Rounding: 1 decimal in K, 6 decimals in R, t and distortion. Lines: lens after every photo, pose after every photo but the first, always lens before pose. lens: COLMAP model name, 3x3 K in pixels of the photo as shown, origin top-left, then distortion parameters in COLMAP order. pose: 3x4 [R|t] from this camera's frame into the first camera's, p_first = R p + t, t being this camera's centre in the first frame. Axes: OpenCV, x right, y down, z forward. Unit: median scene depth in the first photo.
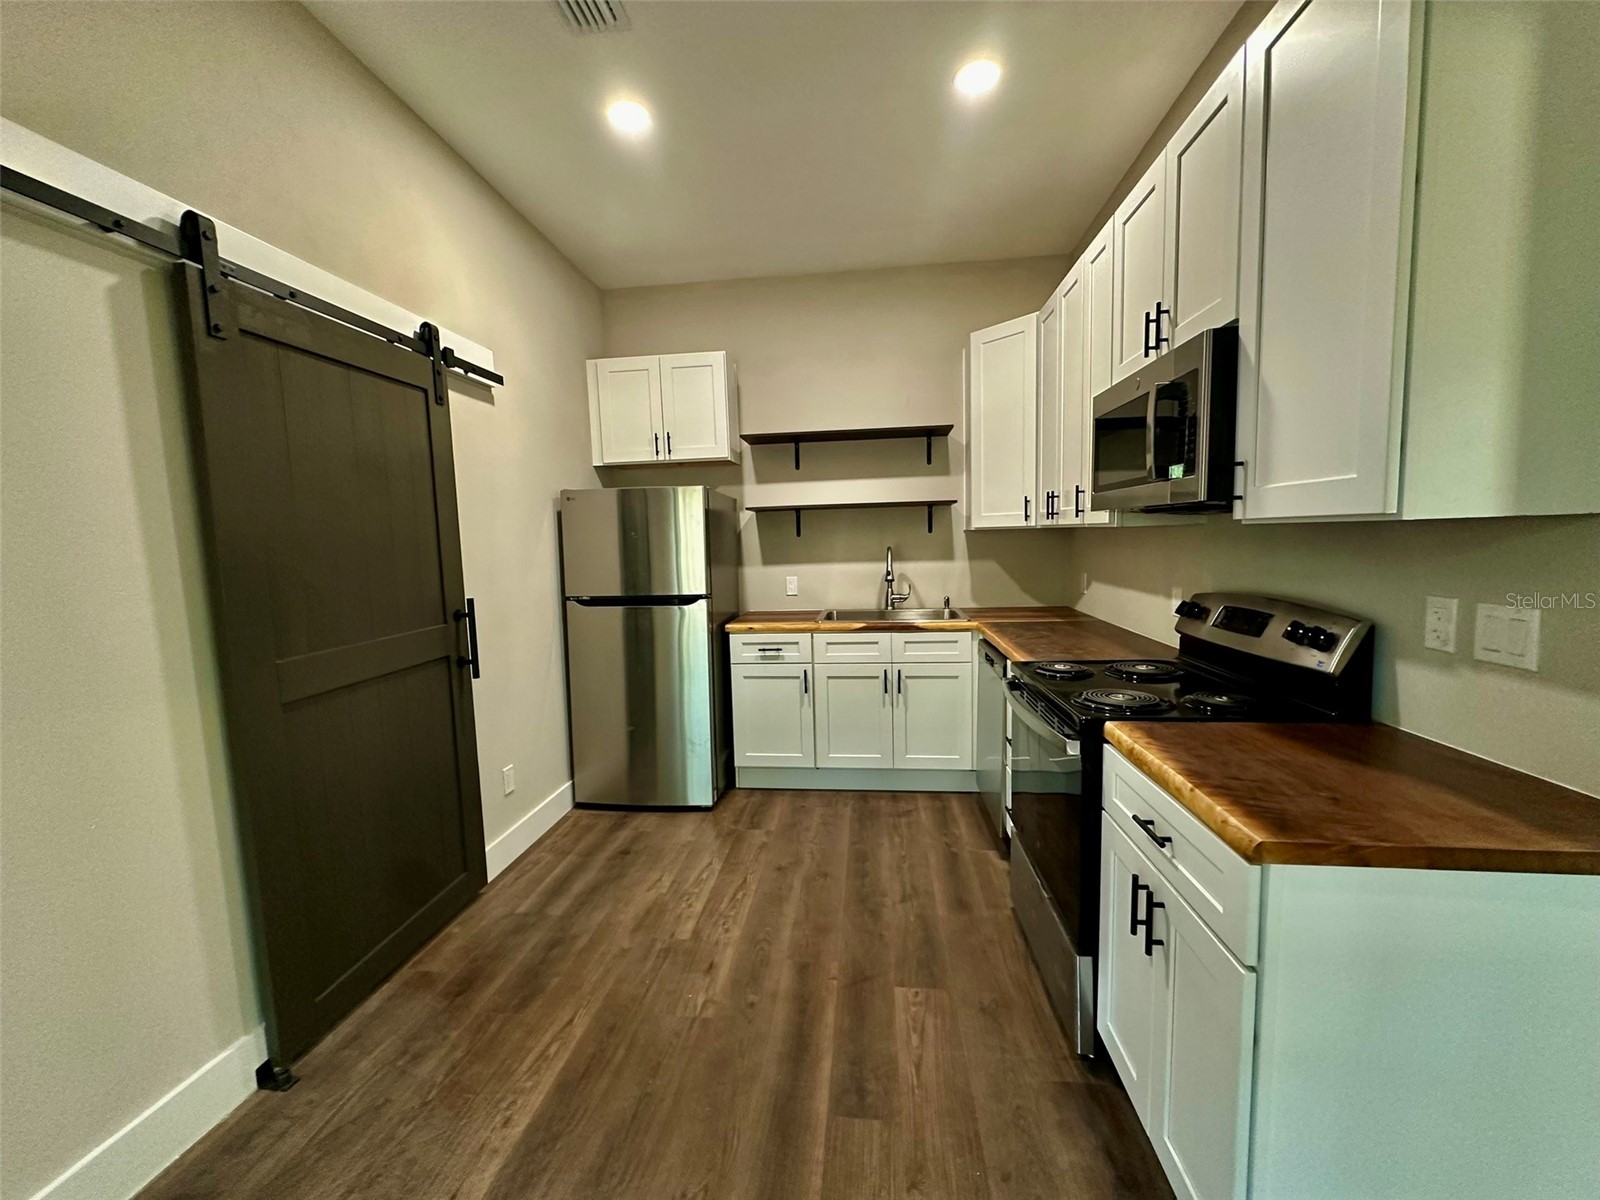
lens RADIAL K [[641.5, 0, 795.7], [0, 641.5, 596.9], [0, 0, 1]] dist [-0.001063, 0.000847]
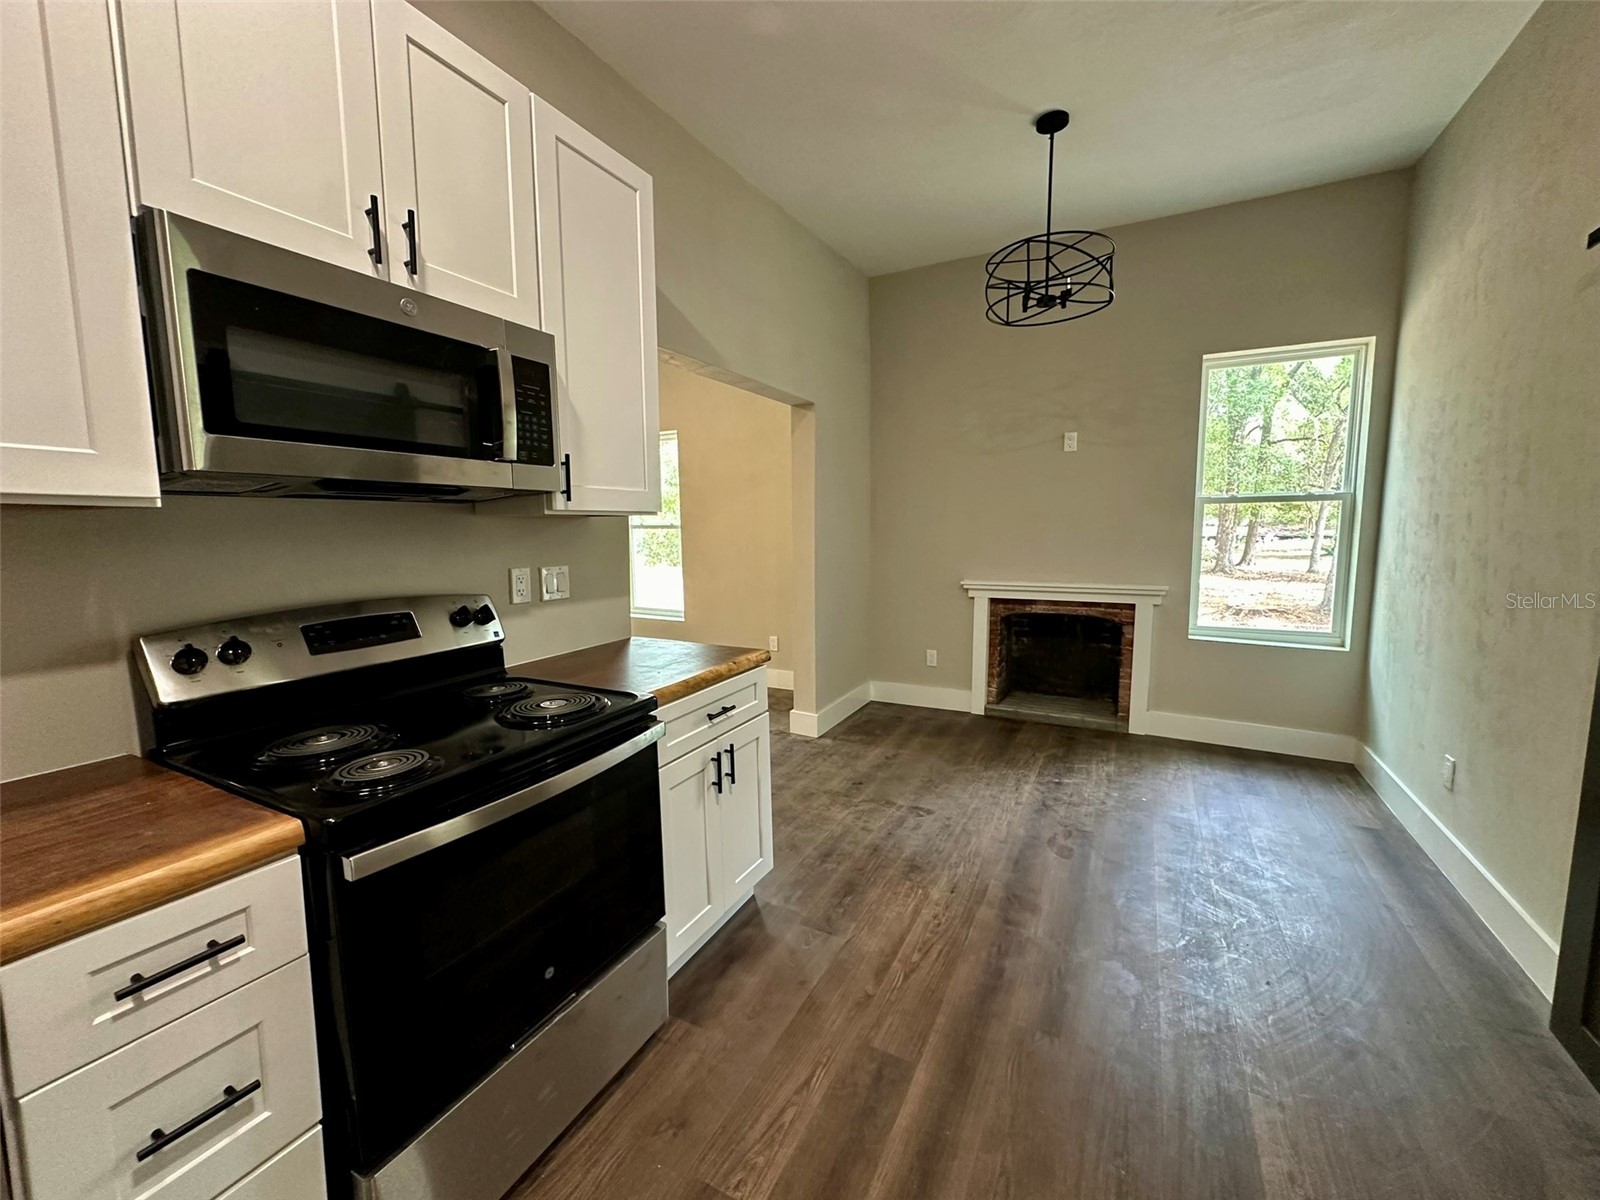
lens RADIAL K [[641.5, 0, 798.5], [0, 641.5, 598.2], [0, 0, 1]] dist [-0.001063, 0.000847]
pose [[-0.929323, -0.008484, 0.369170, -0.078188], [0.066517, 0.979537, 0.189956, -0.079295], [-0.363227, 0.201087, -0.909742, 0.979327]]
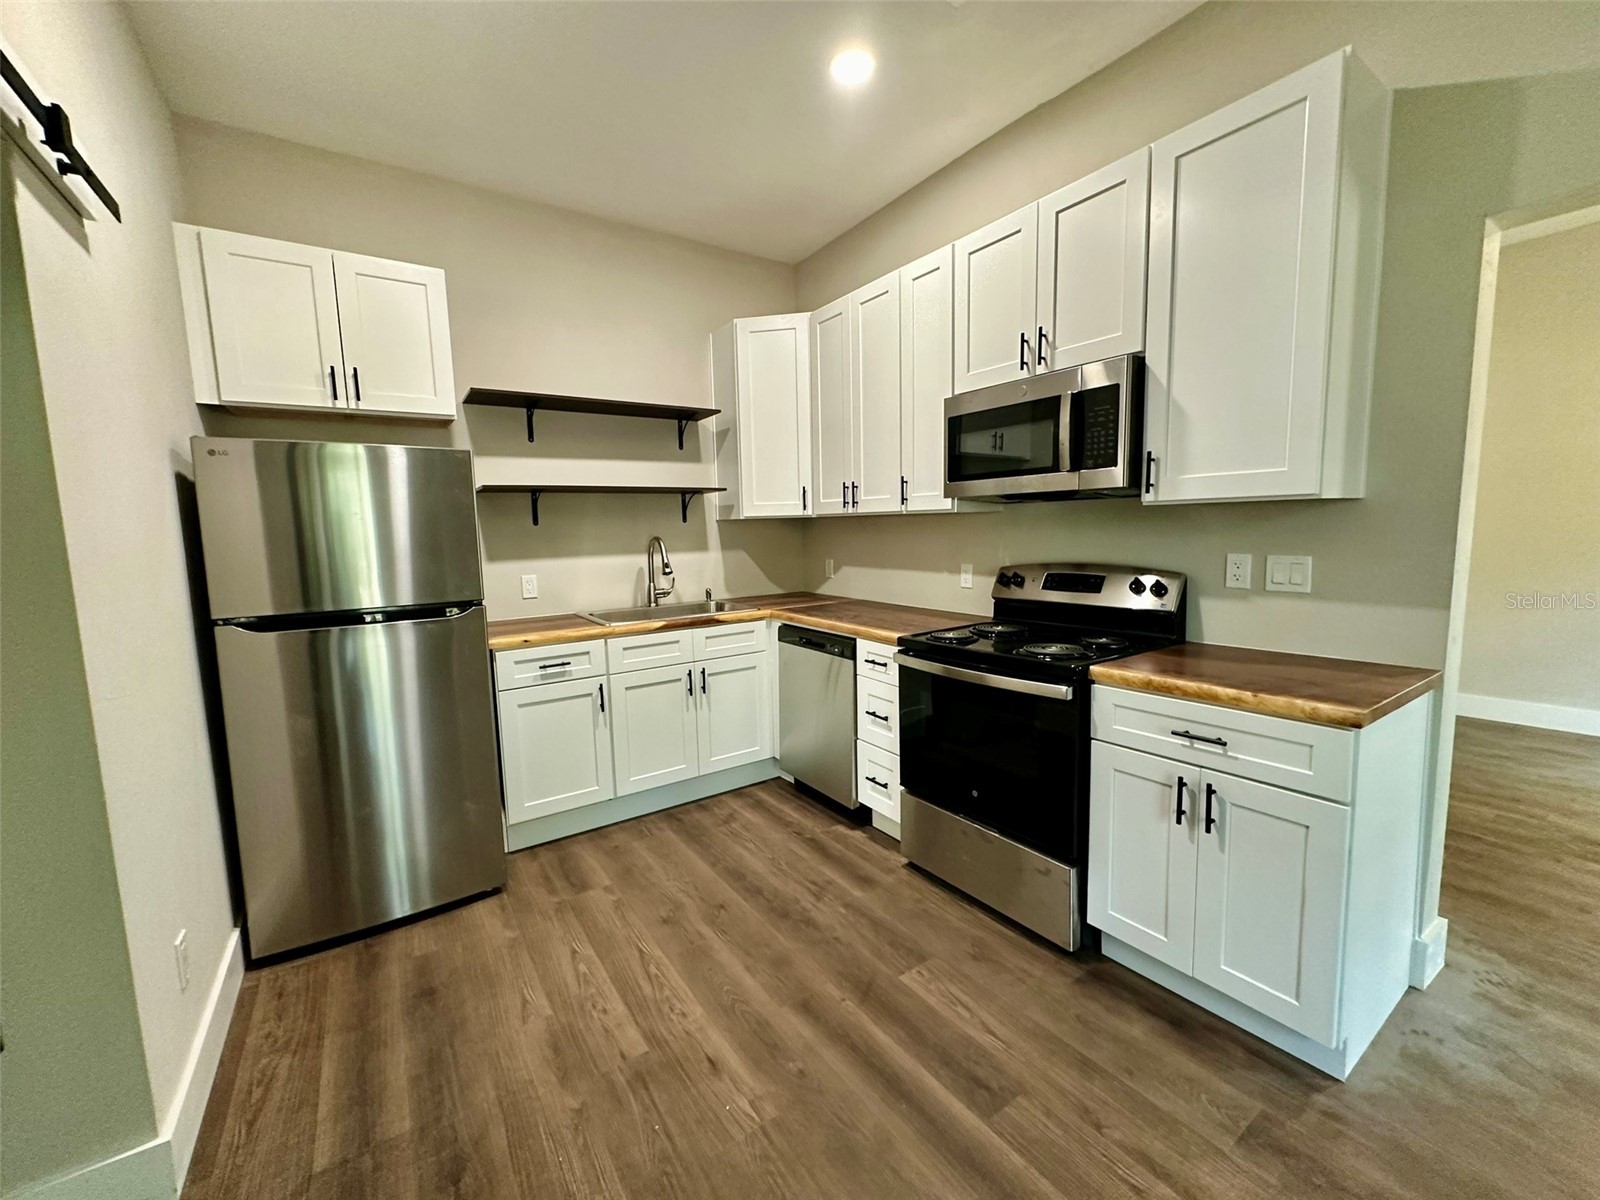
lens RADIAL K [[641.5, 0, 804.7], [0, 641.5, 596.9], [0, 0, 1]] dist [-0.001063, 0.000847]
pose [[0.755202, -0.062826, 0.652475, -0.372878], [0.064690, 0.997680, 0.021191, 0.001617], [-0.652292, 0.026205, 0.757514, 0.230322]]
